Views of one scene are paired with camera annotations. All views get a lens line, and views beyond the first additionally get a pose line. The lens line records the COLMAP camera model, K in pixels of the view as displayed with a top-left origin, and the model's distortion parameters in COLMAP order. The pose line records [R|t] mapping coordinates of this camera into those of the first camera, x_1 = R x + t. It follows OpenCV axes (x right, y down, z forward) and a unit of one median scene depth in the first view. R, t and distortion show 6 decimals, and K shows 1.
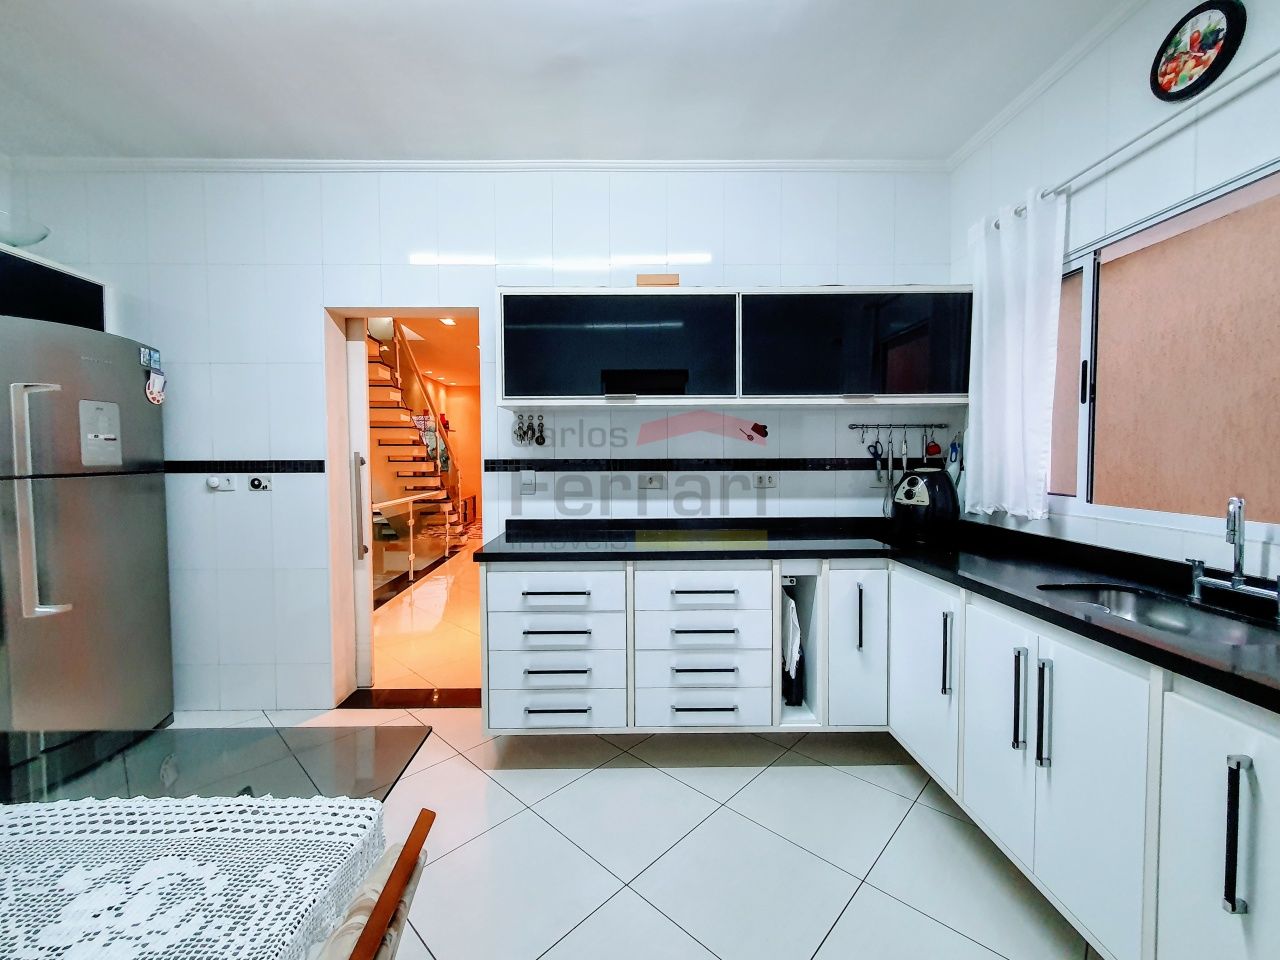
lens RADIAL K [[512.5, 0, 653.2], [0, 512.5, 475.0], [0, 0, 1]] dist [-0.000554, -0.000311]
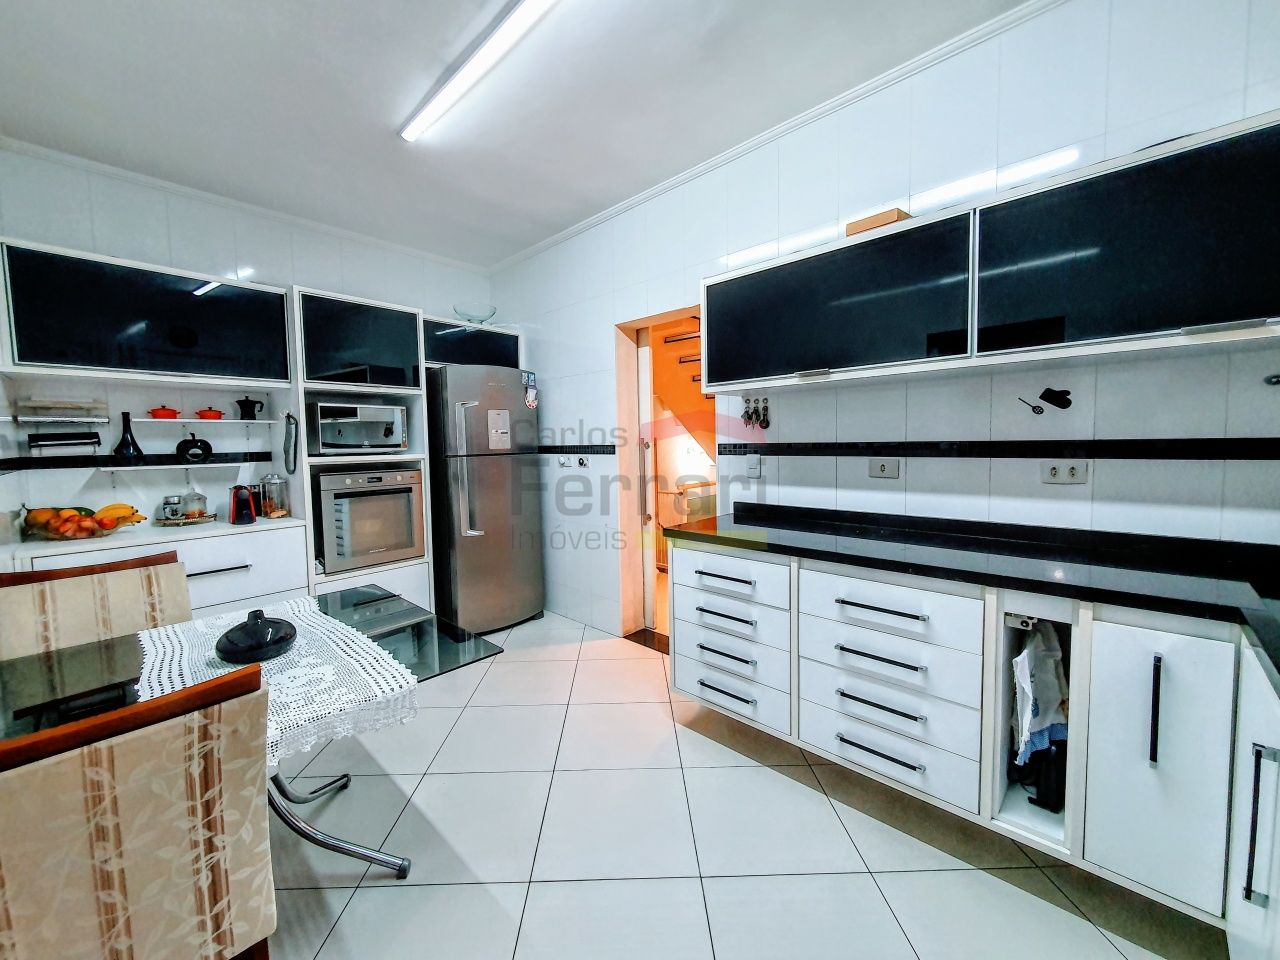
lens RADIAL K [[512.5, 0, 654.4], [0, 512.5, 475.4], [0, 0, 1]] dist [-0.000554, -0.000311]
pose [[0.705498, 0.039274, -0.707623, 0.373046], [-0.011209, 0.998957, 0.044268, -0.011281], [0.708624, -0.023299, 0.705202, 0.173244]]
